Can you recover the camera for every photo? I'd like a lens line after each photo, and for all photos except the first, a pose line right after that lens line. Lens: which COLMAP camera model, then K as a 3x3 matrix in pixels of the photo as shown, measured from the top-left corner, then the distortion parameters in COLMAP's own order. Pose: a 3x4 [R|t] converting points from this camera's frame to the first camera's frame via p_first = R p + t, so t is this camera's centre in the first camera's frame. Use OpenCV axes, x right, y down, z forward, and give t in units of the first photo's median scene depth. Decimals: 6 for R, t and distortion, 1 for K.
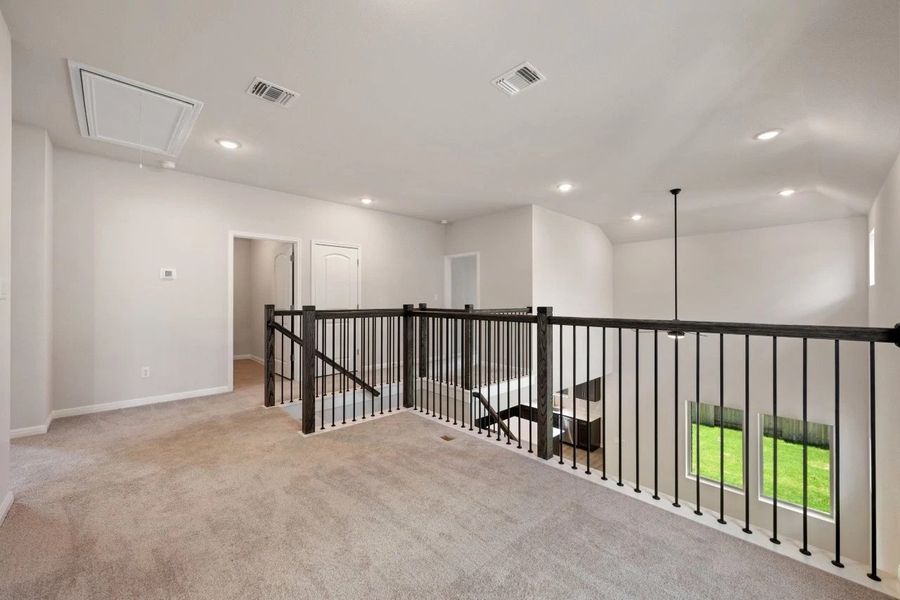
lens RADIAL K [[357.6, 0, 449.9], [0, 357.6, 299.0], [0, 0, 1]] dist [-0.000180, -0.000418]
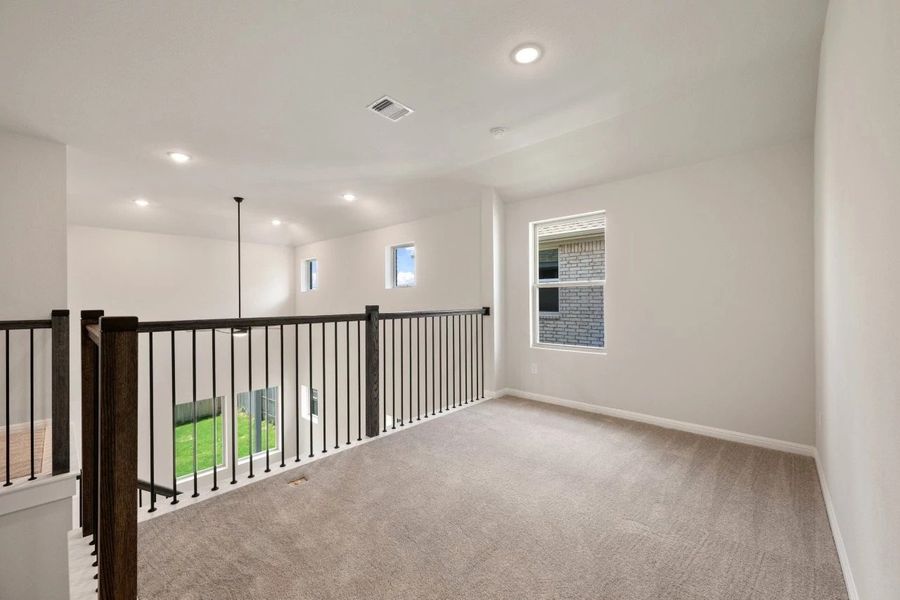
lens RADIAL K [[357.6, 0, 449.8], [0, 357.6, 299.9], [0, 0, 1]] dist [-0.000180, -0.000418]
pose [[-0.059317, -0.004941, 0.998227, -0.549705], [-0.004163, 0.999980, 0.004702, -0.003079], [-0.998230, -0.003877, -0.059337, 0.465645]]
